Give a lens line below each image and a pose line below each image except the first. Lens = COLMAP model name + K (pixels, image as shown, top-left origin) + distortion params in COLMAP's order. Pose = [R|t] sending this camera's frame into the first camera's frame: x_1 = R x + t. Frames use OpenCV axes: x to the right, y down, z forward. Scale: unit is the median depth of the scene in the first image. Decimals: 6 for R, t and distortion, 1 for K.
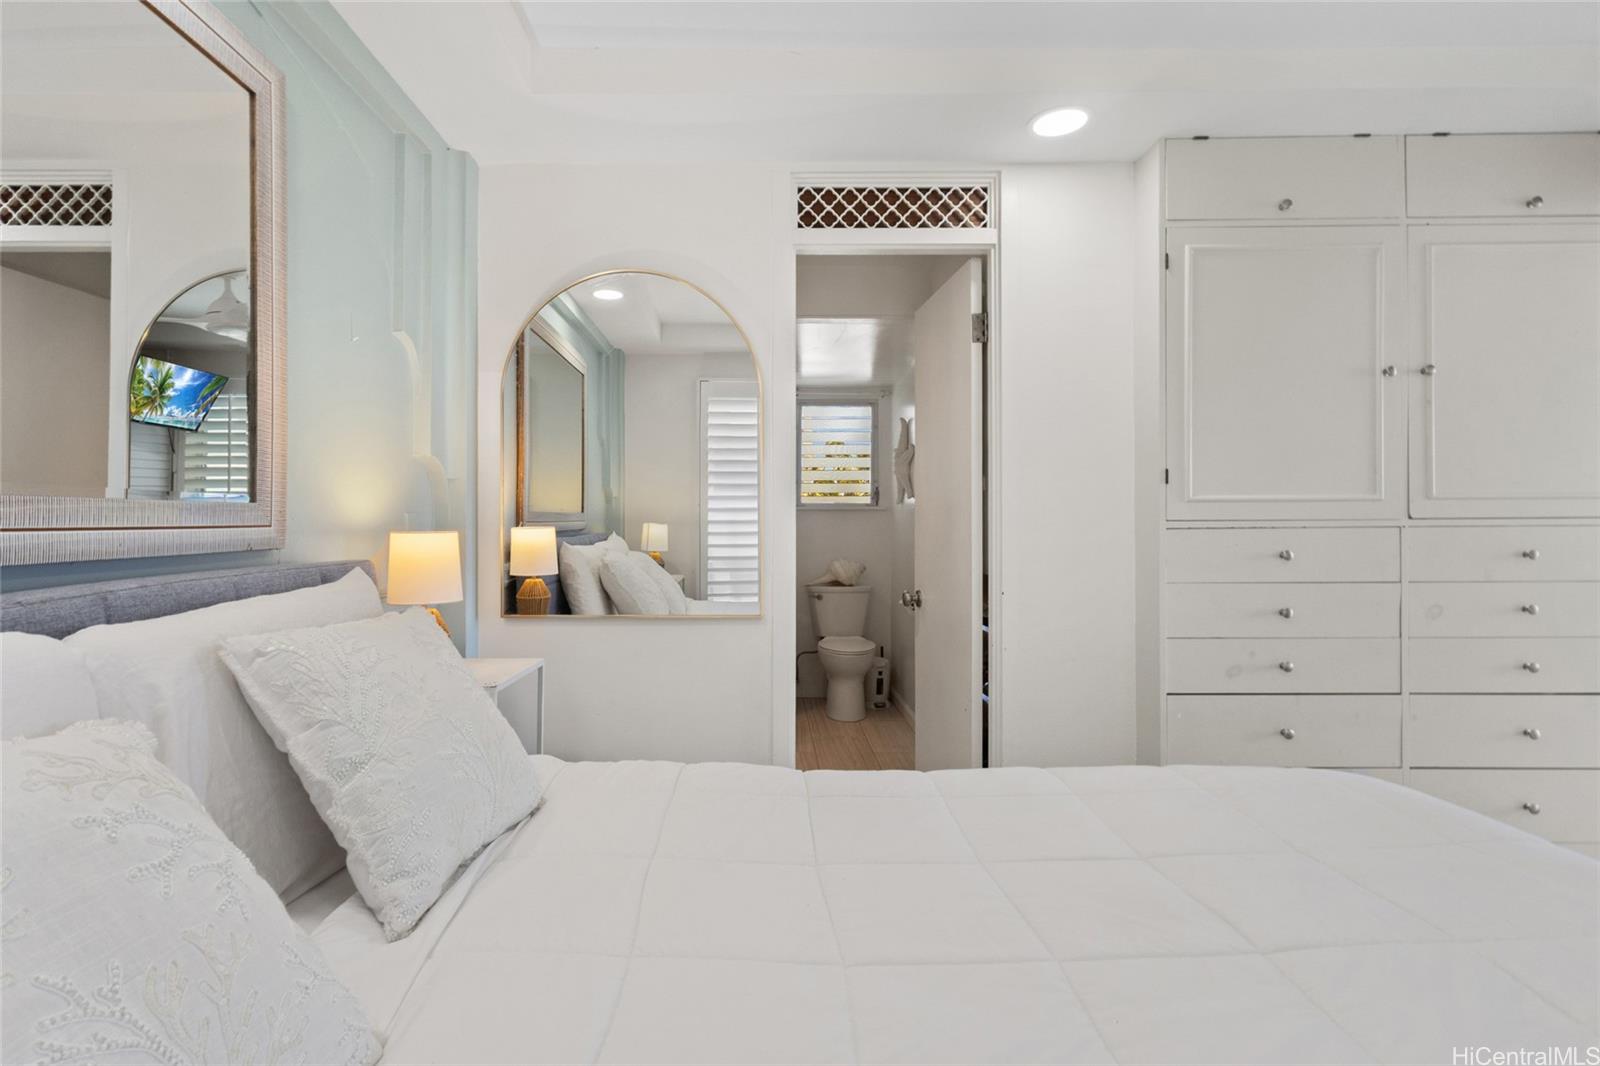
lens RADIAL K [[755.7, 0, 766.4], [0, 755.7, 525.7], [0, 0, 1]] dist [0.011711, 0.000097]
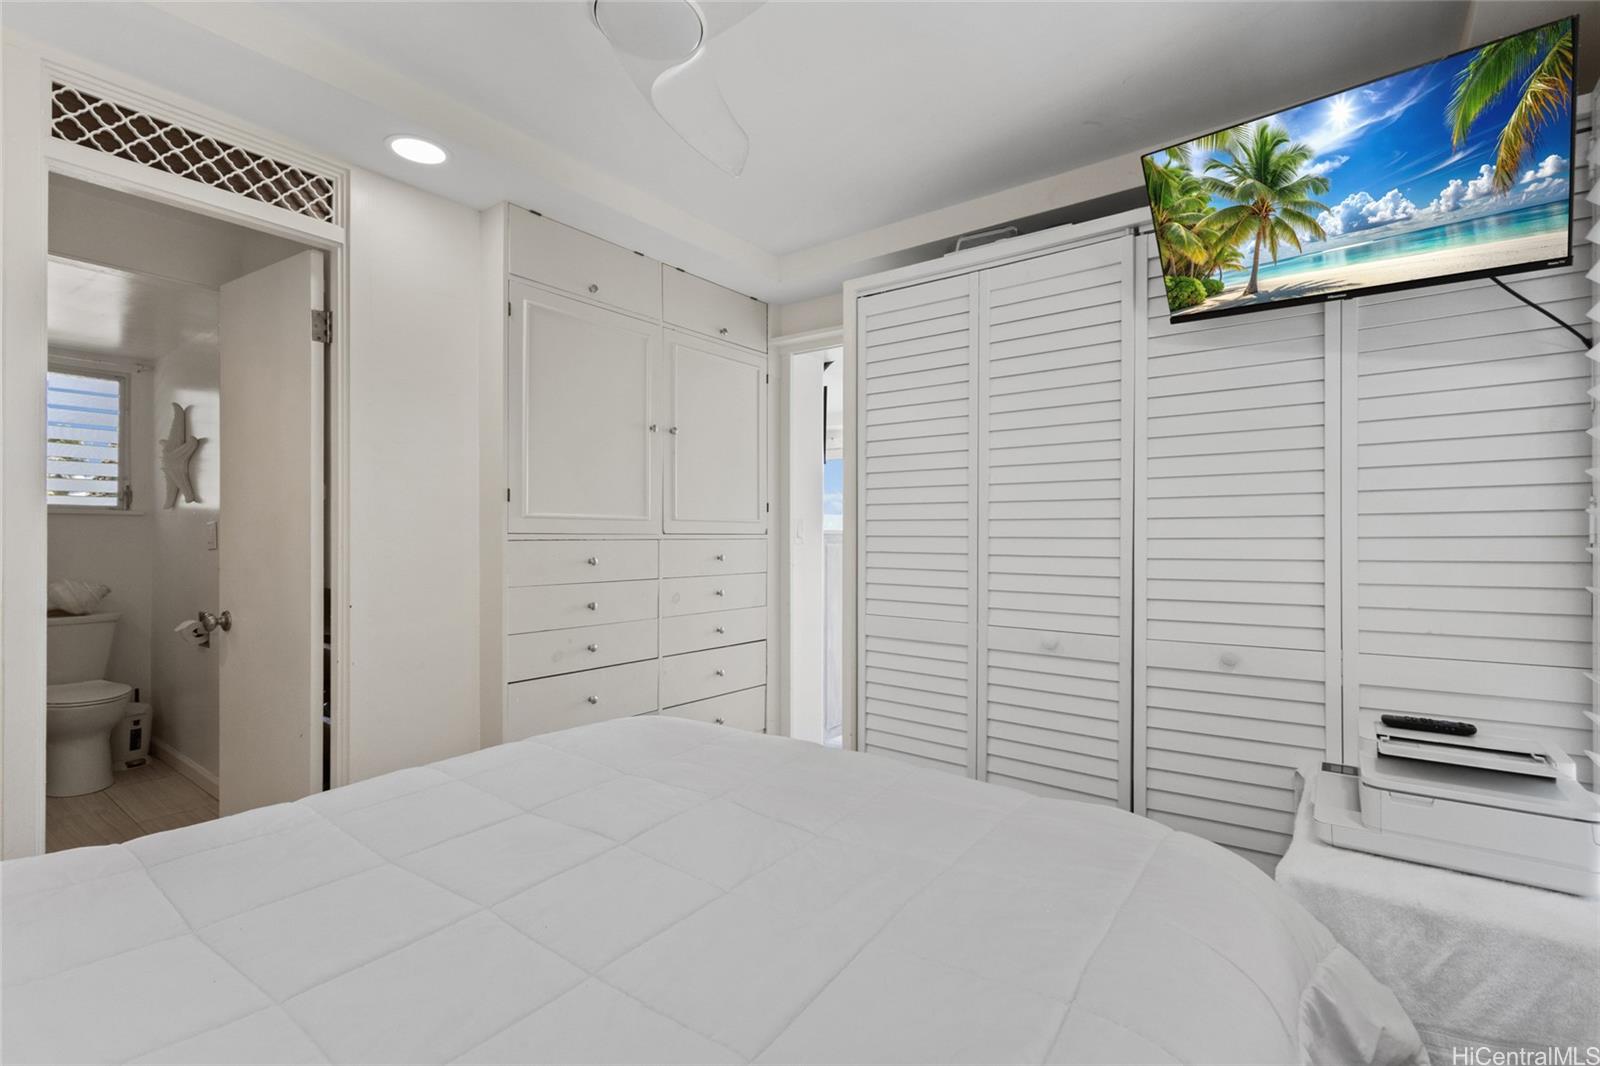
lens RADIAL K [[733.8, 0, 802.2], [0, 733.8, 541.2], [0, 0, 1]] dist [0.000722, -0.000295]
pose [[0.601785, 0.001576, 0.798657, -0.088690], [-0.005988, 0.999979, 0.002538, -0.000519], [-0.798636, -0.006309, 0.601781, -0.027473]]
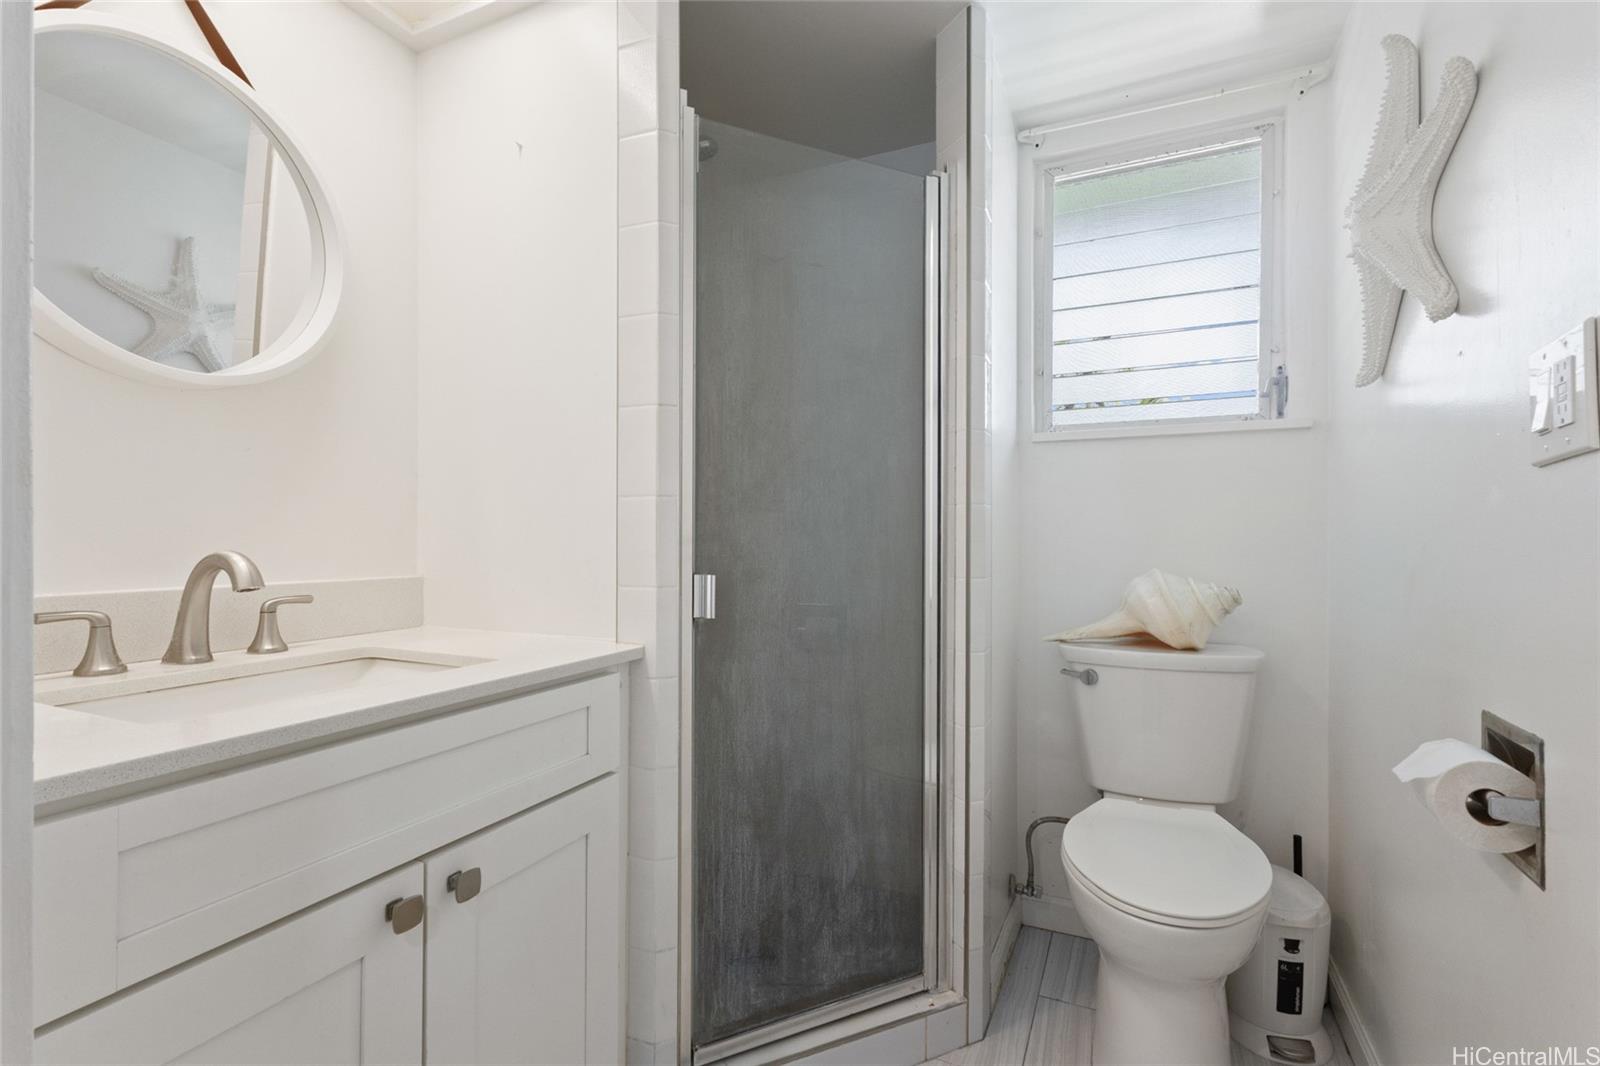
lens RADIAL K [[741.2, 0, 791.4], [0, 741.2, 531.3], [0, 0, 1]] dist [-0.000294, -0.000023]
pose [[0.903825, -0.000225, -0.427902, 0.196015], [0.001302, 0.999997, 0.002225, 0.052394], [0.427900, -0.002568, 0.903822, 1.314514]]
